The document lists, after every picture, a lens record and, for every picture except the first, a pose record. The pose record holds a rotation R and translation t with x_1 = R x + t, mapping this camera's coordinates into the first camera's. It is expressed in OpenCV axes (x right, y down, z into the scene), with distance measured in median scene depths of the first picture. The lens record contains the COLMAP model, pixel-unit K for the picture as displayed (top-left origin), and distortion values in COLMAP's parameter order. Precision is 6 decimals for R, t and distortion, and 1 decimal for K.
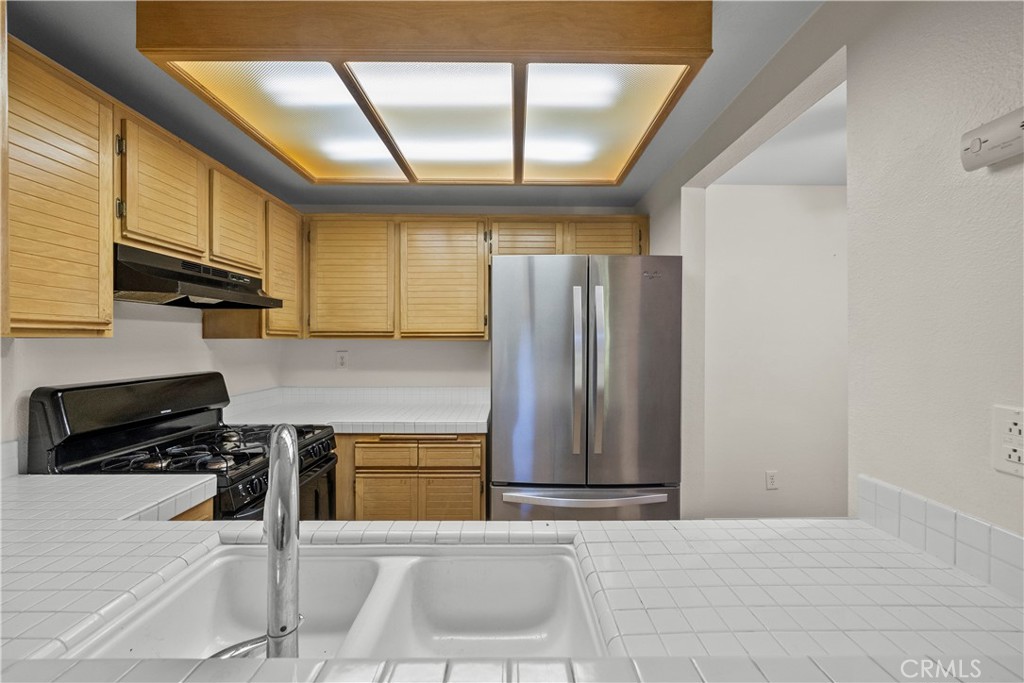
lens RADIAL K [[402.7, 0, 507.9], [0, 402.7, 337.0], [0, 0, 1]] dist [-0.001491, -0.000051]
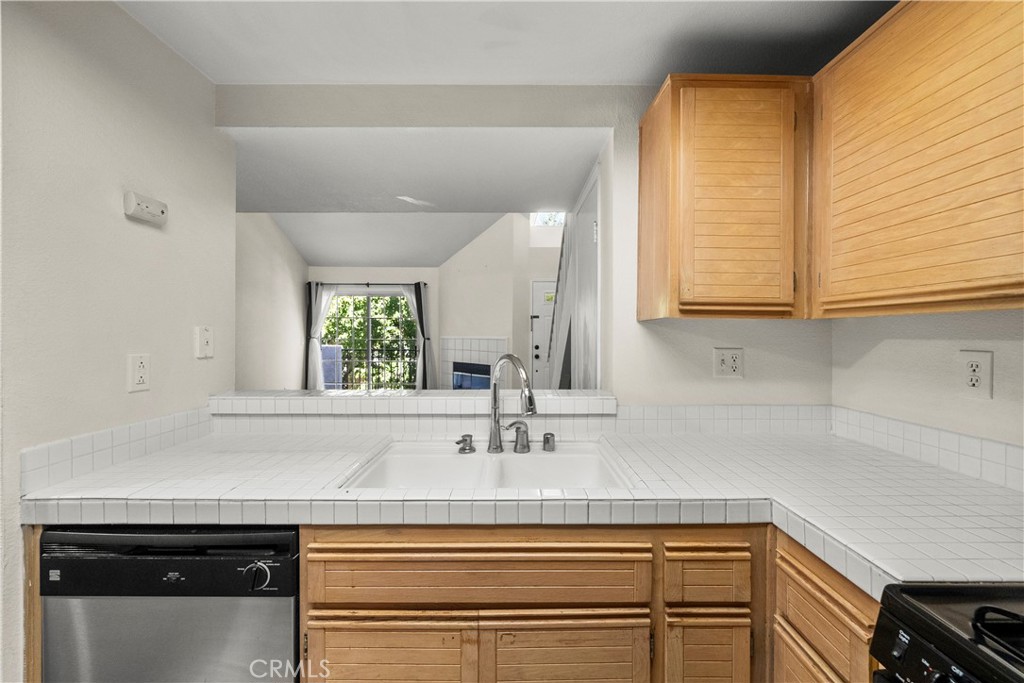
lens RADIAL K [[402.7, 0, 513.5], [0, 402.7, 339.9], [0, 0, 1]] dist [-0.001491, -0.000051]
pose [[-0.999988, -0.004024, -0.002713, -0.157794], [-0.004042, 0.999970, 0.006539, 0.028658], [0.002687, 0.006550, -0.999975, 0.951077]]
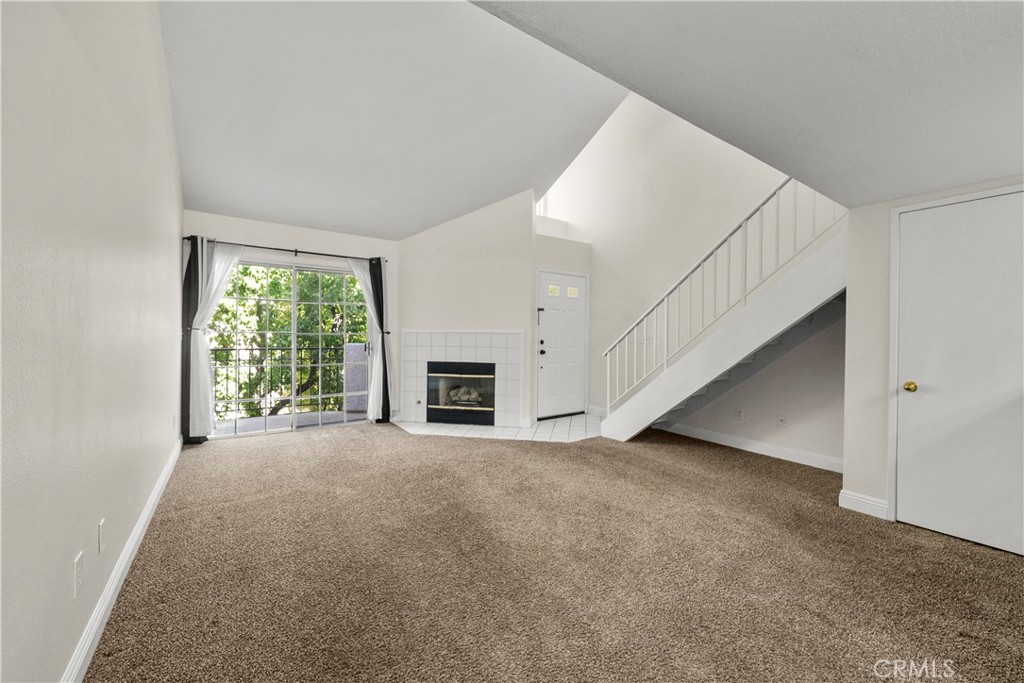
lens RADIAL K [[402.7, 0, 506.9], [0, 402.7, 339.9], [0, 0, 1]] dist [-0.001491, -0.000051]
pose [[-0.824827, -0.000089, -0.565385, 1.457971], [-0.004570, 0.999968, 0.006509, 0.071697], [0.565367, 0.007953, -0.824801, 0.082477]]
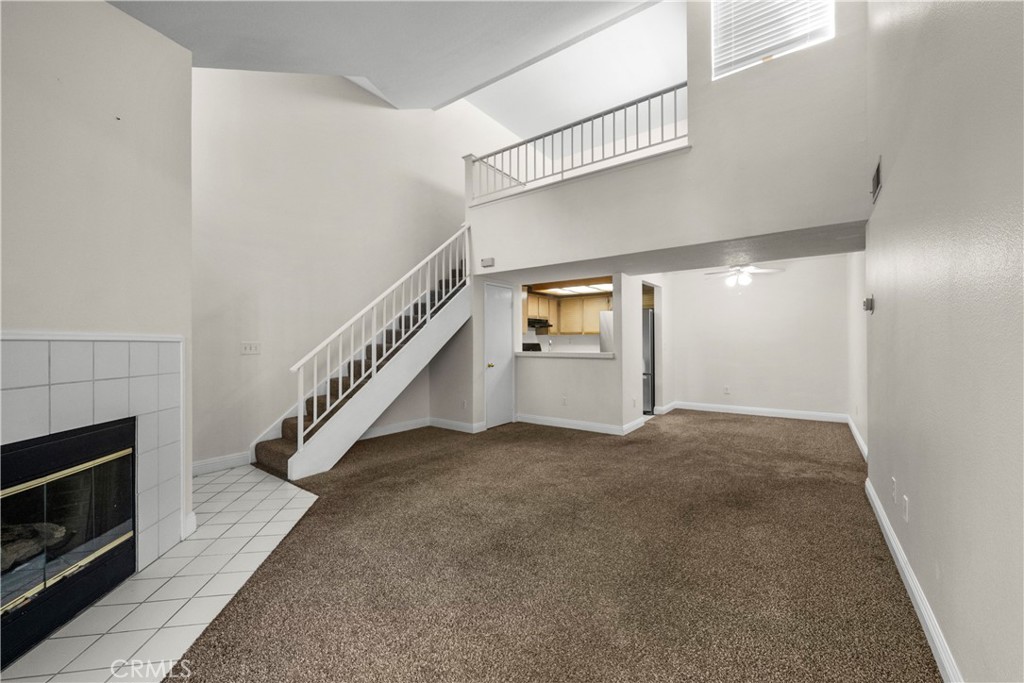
lens RADIAL K [[402.7, 0, 518.3], [0, 402.7, 340.8], [0, 0, 1]] dist [-0.001491, -0.000051]
pose [[0.816894, -0.005501, -0.576762, 1.454195], [0.008461, 0.999961, 0.002445, 0.050835], [0.576726, -0.006877, 0.816909, -2.443823]]
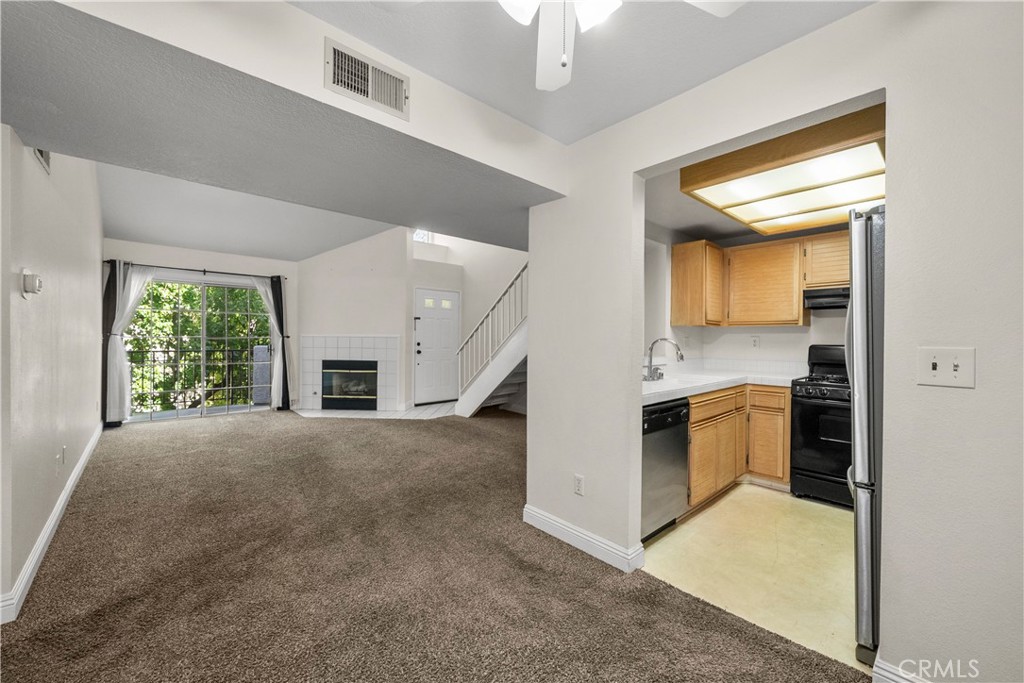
lens RADIAL K [[402.7, 0, 507.0], [0, 402.7, 341.6], [0, 0, 1]] dist [-0.001491, -0.000051]
pose [[-0.745321, 0.001339, -0.666705, 1.451954], [-0.002489, 0.999985, 0.004791, 0.063843], [0.666701, 0.005230, -0.745307, 1.074293]]
